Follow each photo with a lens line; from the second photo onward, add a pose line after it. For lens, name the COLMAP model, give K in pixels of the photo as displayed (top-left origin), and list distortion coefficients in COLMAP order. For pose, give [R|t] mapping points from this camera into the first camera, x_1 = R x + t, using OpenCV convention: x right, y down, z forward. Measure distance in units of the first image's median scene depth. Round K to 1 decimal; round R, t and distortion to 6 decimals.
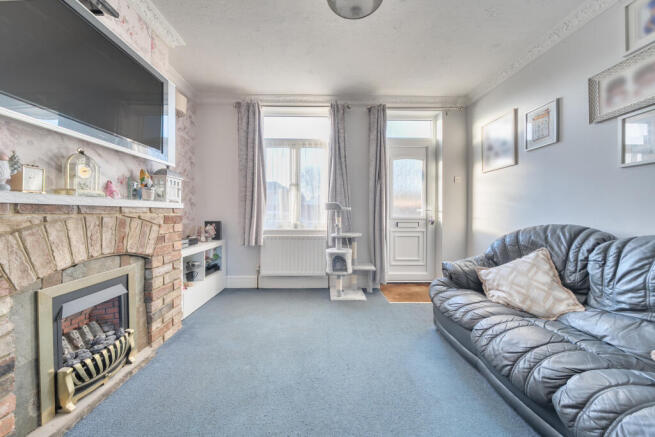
lens RADIAL K [[221.3, 0, 322.4], [0, 221.3, 212.5], [0, 0, 1]] dist [-0.007919, 0.000258]
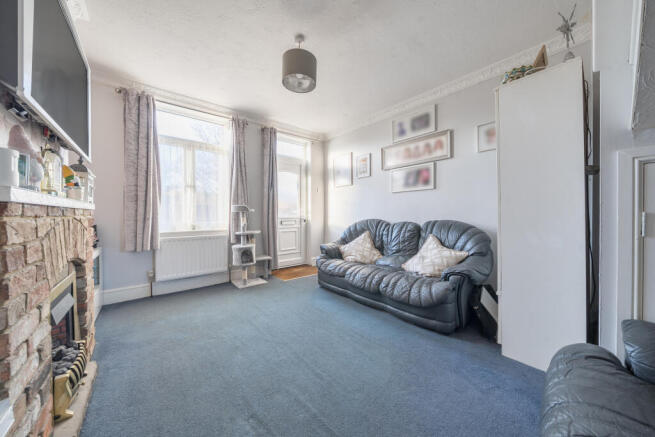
lens RADIAL K [[221.3, 0, 325.5], [0, 221.3, 213.7], [0, 0, 1]] dist [-0.007919, 0.000258]
pose [[0.776247, -0.006551, 0.630395, -0.314957], [0.006167, 0.999977, 0.002798, 0.000028], [-0.630399, 0.001716, 0.776270, -0.178848]]
